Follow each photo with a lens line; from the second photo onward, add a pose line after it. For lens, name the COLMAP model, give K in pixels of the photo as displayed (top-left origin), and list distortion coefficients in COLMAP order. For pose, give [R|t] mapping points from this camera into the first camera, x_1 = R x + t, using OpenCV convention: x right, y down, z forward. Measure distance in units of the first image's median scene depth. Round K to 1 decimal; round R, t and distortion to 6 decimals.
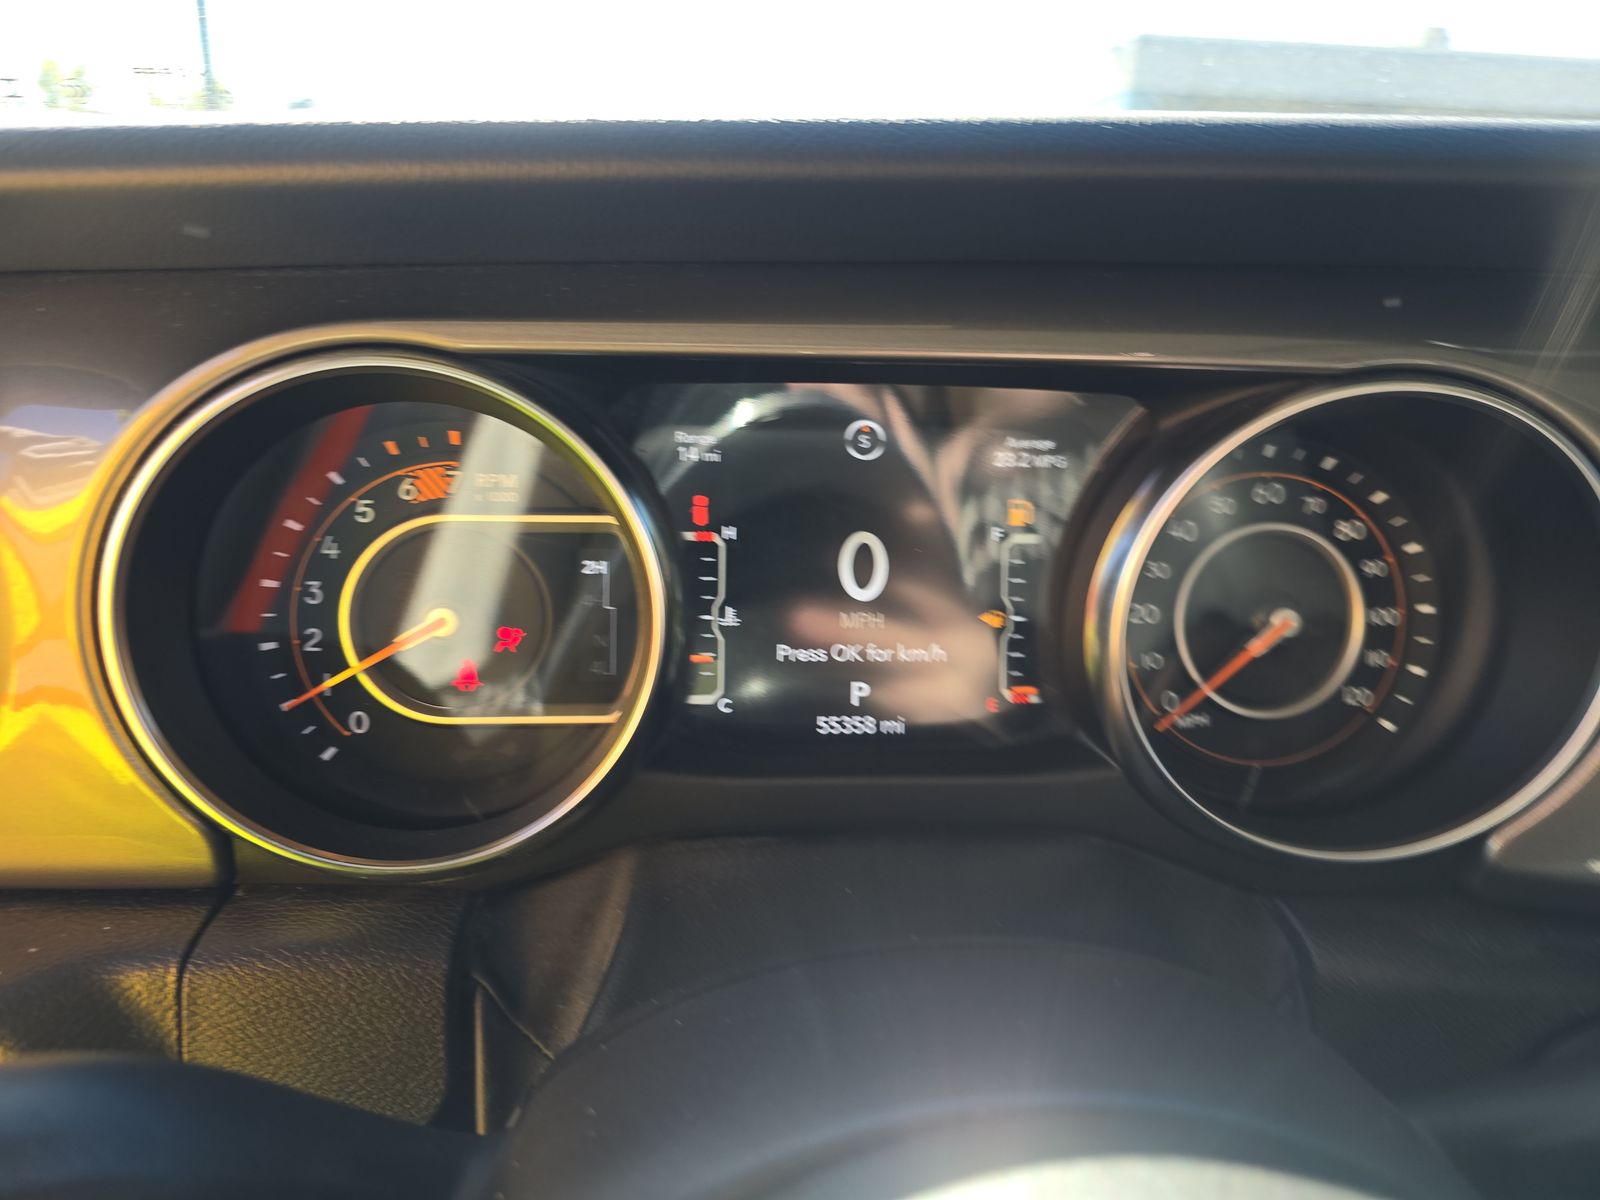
lens RADIAL K [[1066.9, 0, 822.7], [0, 1066.9, 593.1], [0, 0, 1]] dist [0.020166, -0.024241]
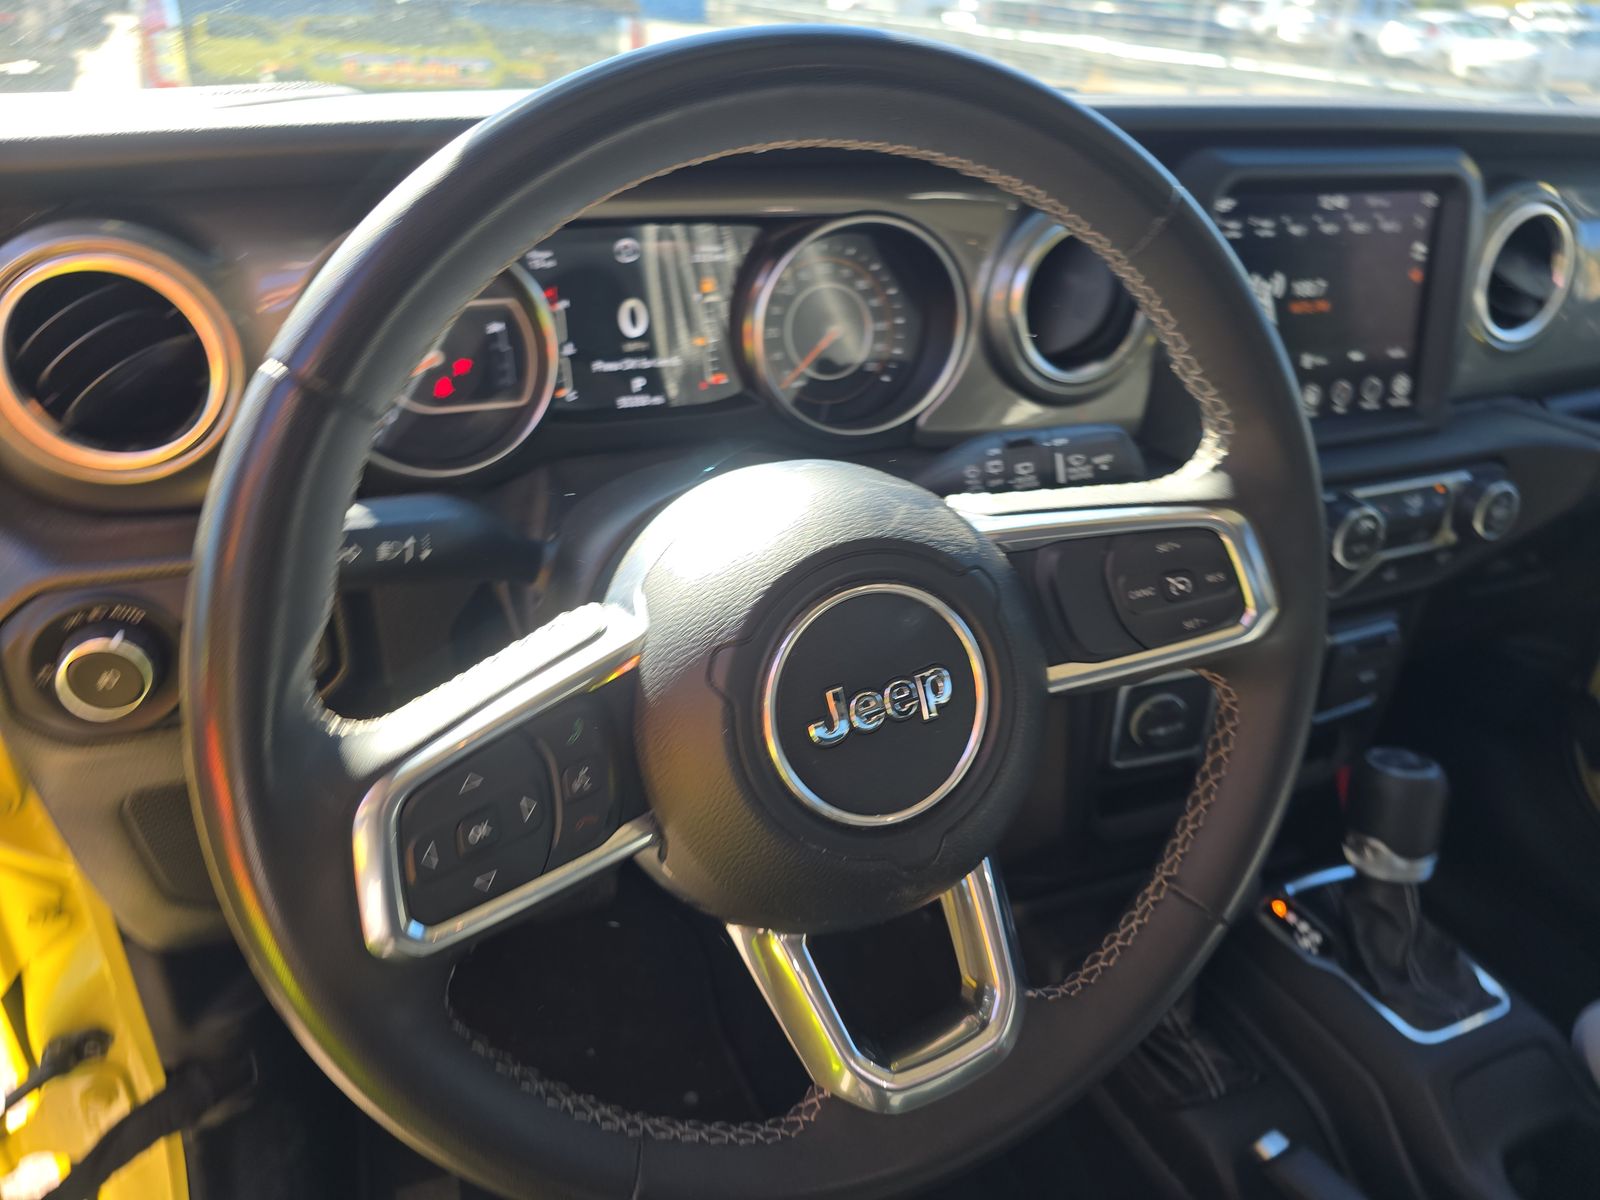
lens RADIAL K [[1094.1, 0, 797.1], [0, 1094.1, 594.3], [0, 0, 1]] dist [0.029199, -0.059587]
pose [[0.950547, -0.139186, 0.277645, -0.310261], [0.076545, 0.971371, 0.224898, 0.038182], [-0.300999, -0.192523, 0.933988, -1.089836]]
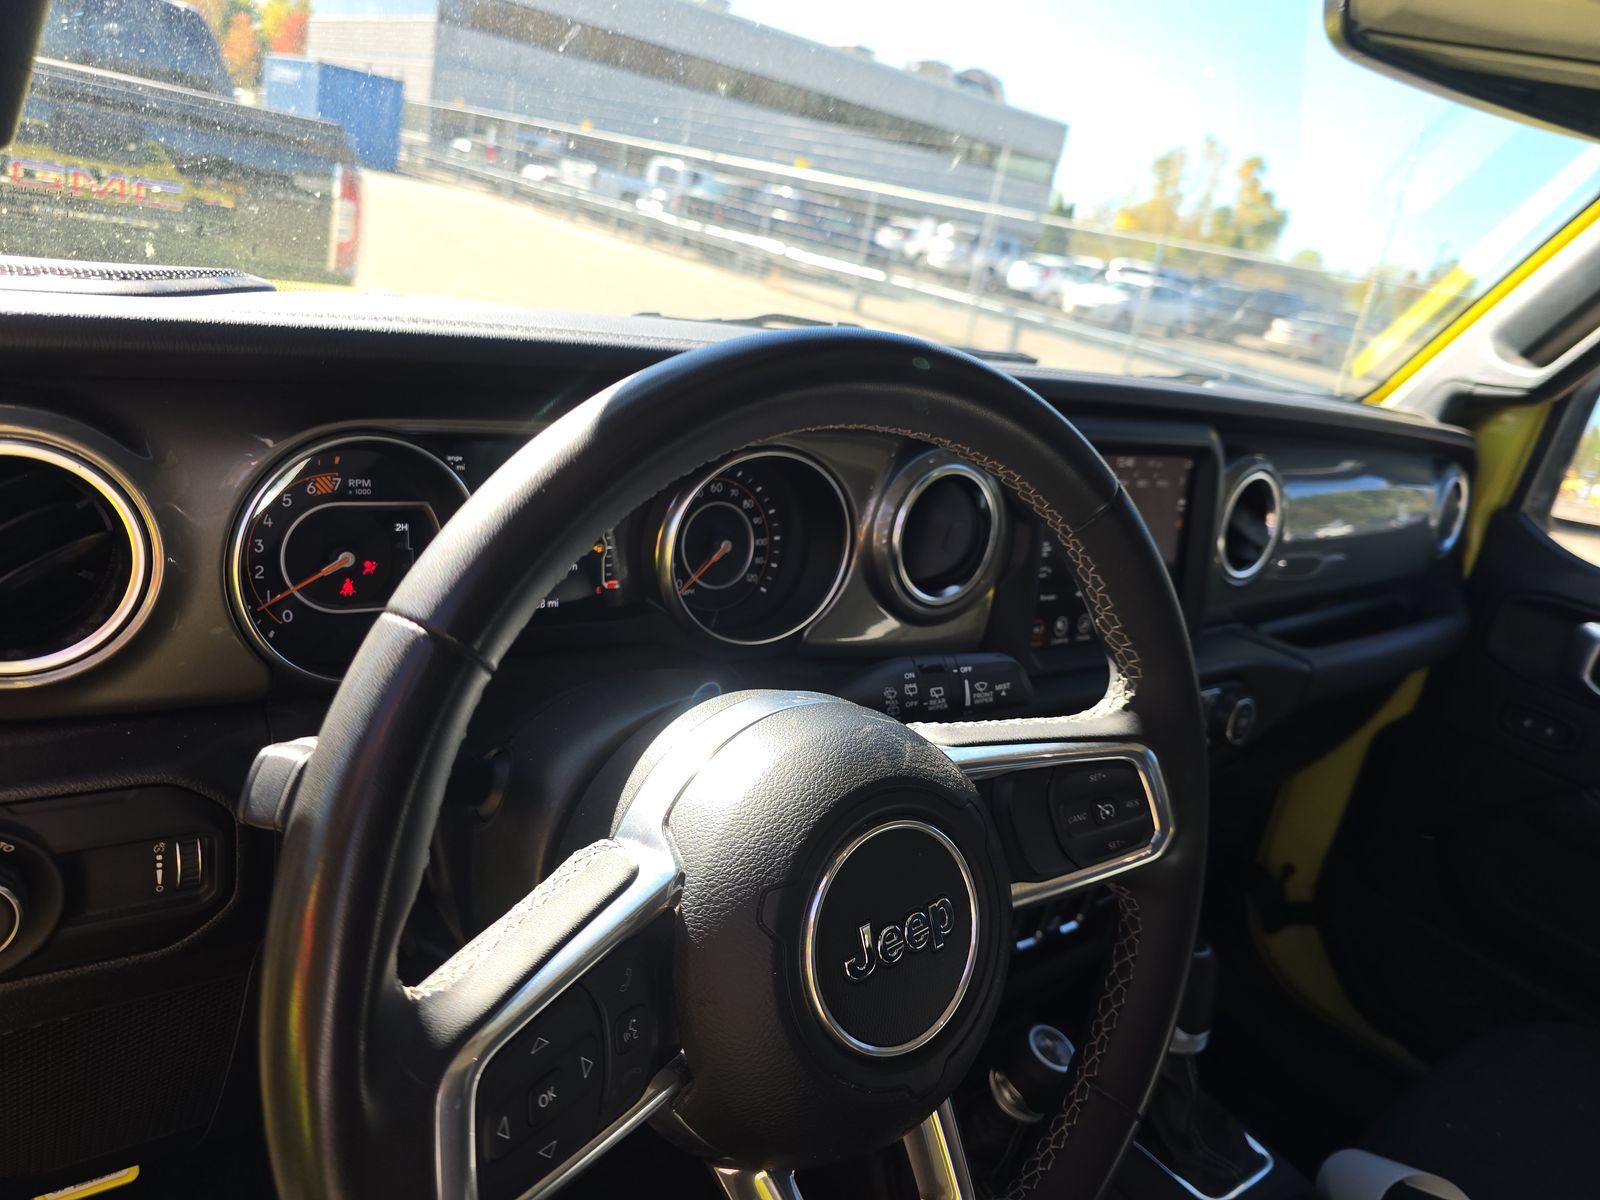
lens RADIAL K [[1094.1, 0, 797.1], [0, 1094.1, 594.3], [0, 0, 1]] dist [0.029199, -0.059587]
pose [[0.835022, -0.053297, 0.547630, -0.691891], [0.001850, 0.995564, 0.094072, -0.086477], [-0.550214, -0.077539, 0.831416, -0.982585]]
